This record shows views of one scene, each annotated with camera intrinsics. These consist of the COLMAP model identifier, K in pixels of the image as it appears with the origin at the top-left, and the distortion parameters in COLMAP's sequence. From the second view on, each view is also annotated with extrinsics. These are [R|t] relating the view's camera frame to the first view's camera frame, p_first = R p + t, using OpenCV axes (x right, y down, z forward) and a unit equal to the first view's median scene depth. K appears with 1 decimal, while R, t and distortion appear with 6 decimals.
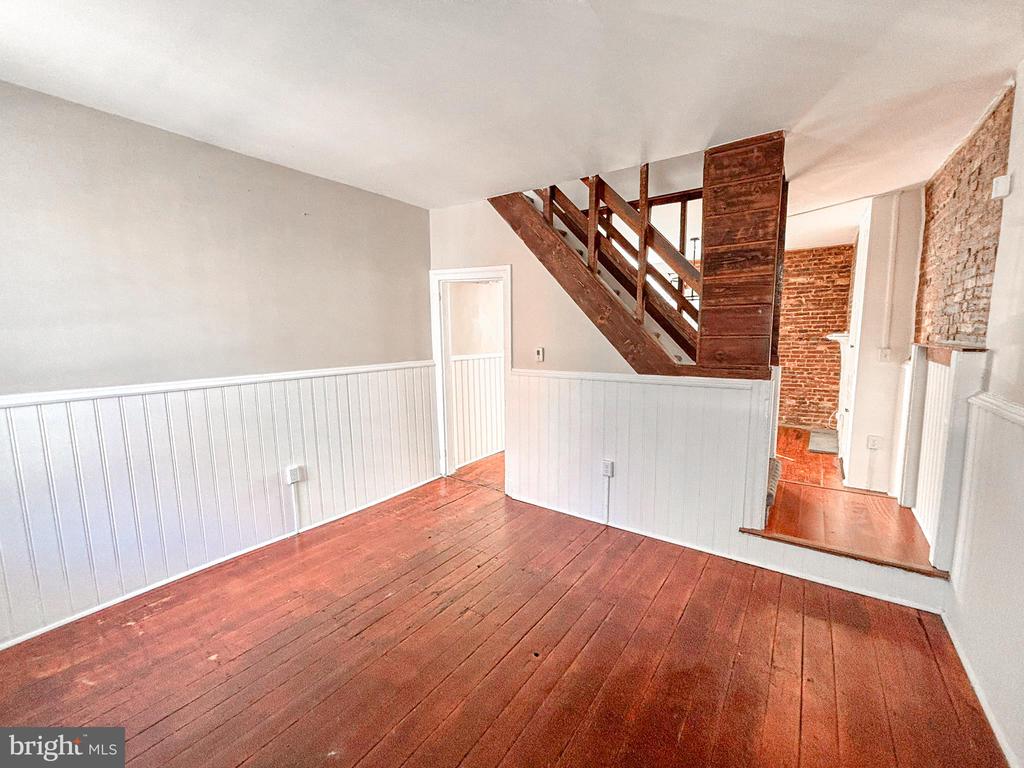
lens RADIAL K [[420.1, 0, 512.0], [0, 420.1, 384.0], [0, 0, 1]] dist [0.007288, -0.000123]
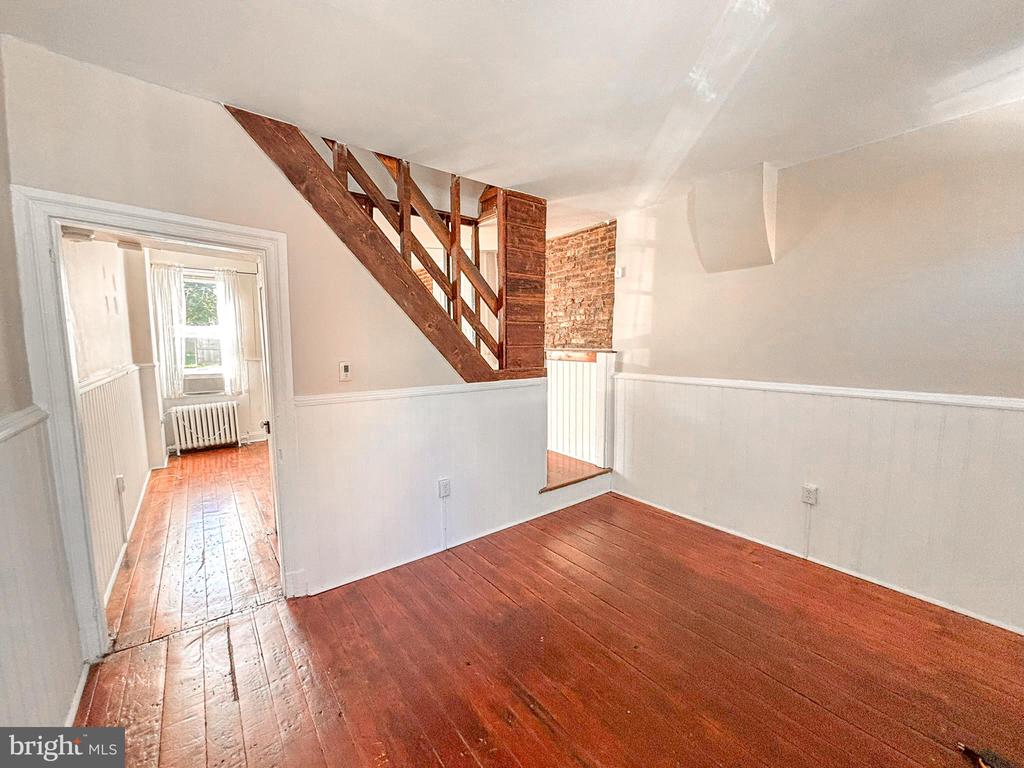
lens RADIAL K [[413.6, 0, 511.2], [0, 413.6, 394.6], [0, 0, 1]] dist [0.003412, 0.000074]
pose [[0.296879, -0.104639, 0.949165, -0.689624], [0.116898, 0.990485, 0.072632, -0.062519], [-0.947733, 0.089392, 0.306286, 0.662793]]
